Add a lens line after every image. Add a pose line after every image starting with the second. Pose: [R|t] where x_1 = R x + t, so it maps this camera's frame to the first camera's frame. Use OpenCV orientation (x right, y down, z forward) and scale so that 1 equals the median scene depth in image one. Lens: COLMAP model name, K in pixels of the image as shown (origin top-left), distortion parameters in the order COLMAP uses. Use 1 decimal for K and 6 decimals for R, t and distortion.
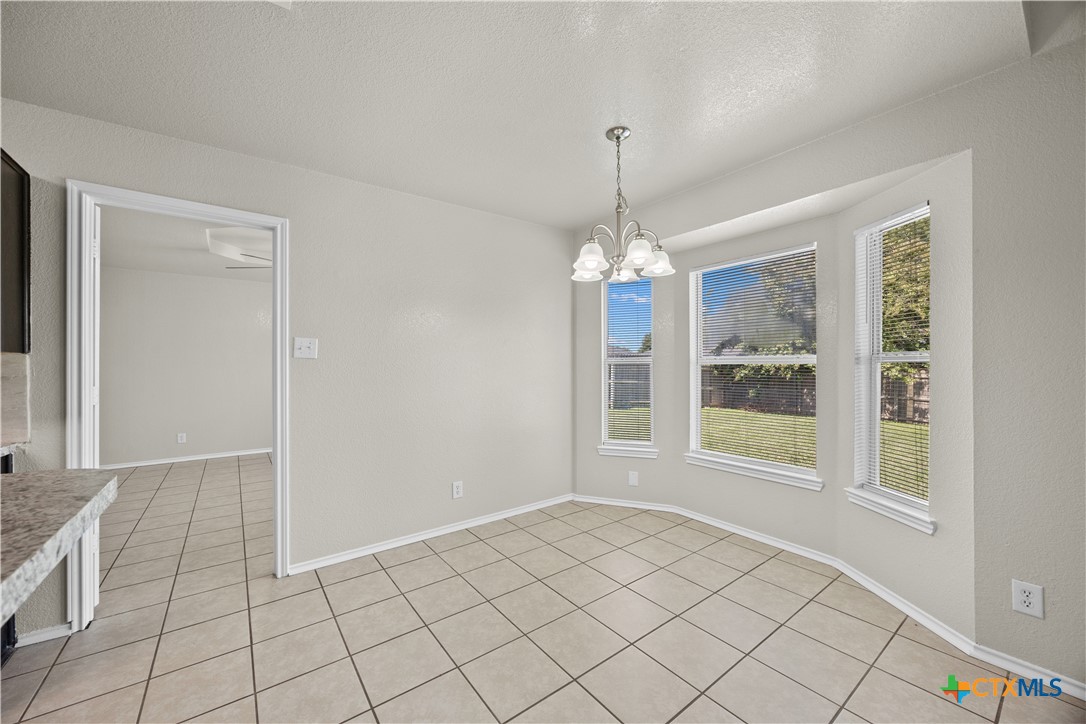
lens RADIAL K [[410.4, 0, 531.9], [0, 410.4, 362.9], [0, 0, 1]] dist [-0.003931, -0.000620]
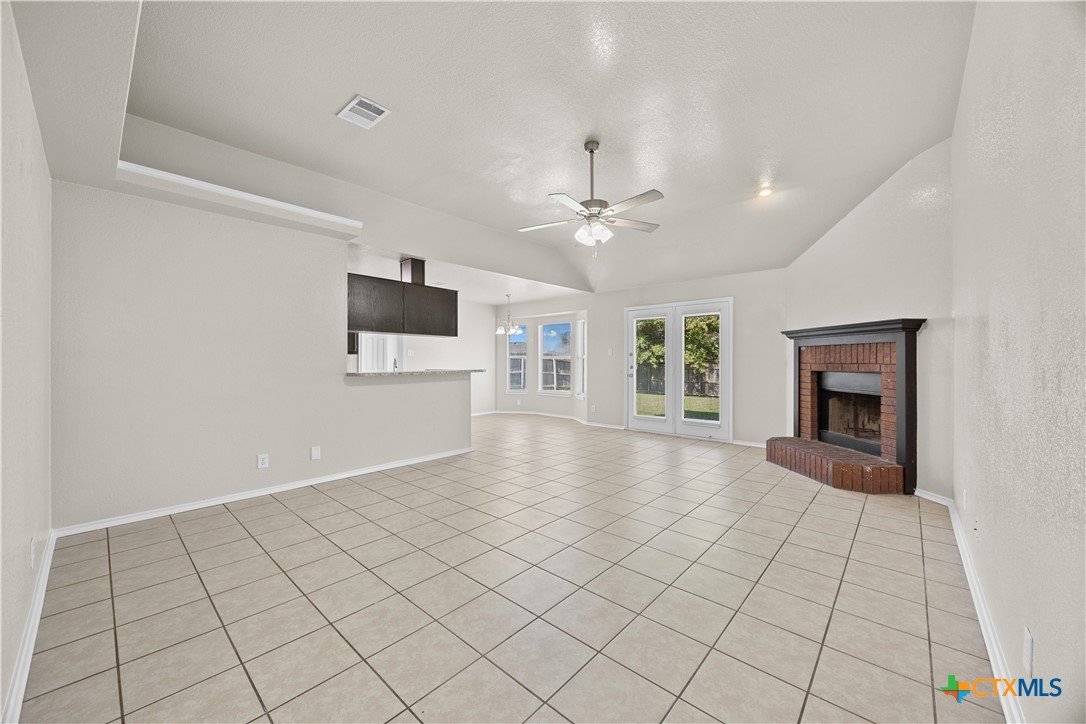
lens RADIAL K [[410.4, 0, 535.2], [0, 410.4, 367.6], [0, 0, 1]] dist [-0.003931, -0.000620]
pose [[0.980339, 0.002084, 0.197312, -0.197183], [-0.006452, 0.999748, 0.021497, 0.003346], [-0.197217, -0.022347, 0.980105, -1.881837]]
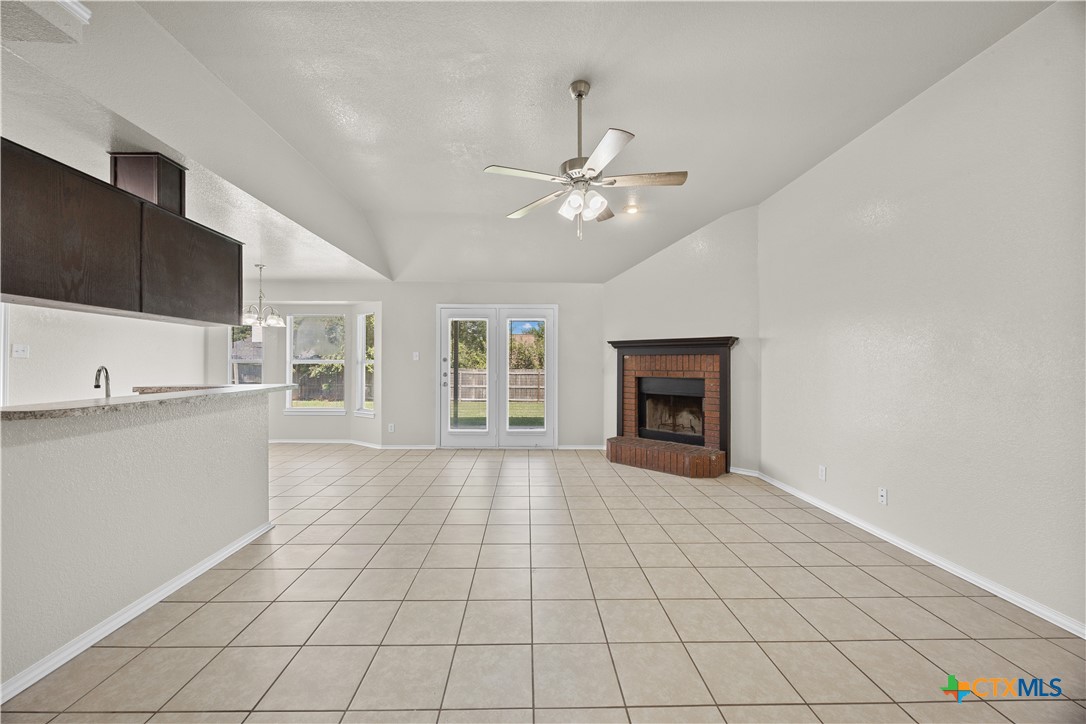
lens RADIAL K [[410.4, 0, 538.7], [0, 410.4, 366.6], [0, 0, 1]] dist [-0.003931, -0.000620]
pose [[0.567527, 0.002210, 0.823352, -0.586204], [-0.012075, 0.999911, 0.005639, -0.008078], [-0.823266, -0.013142, 0.567503, -1.188880]]
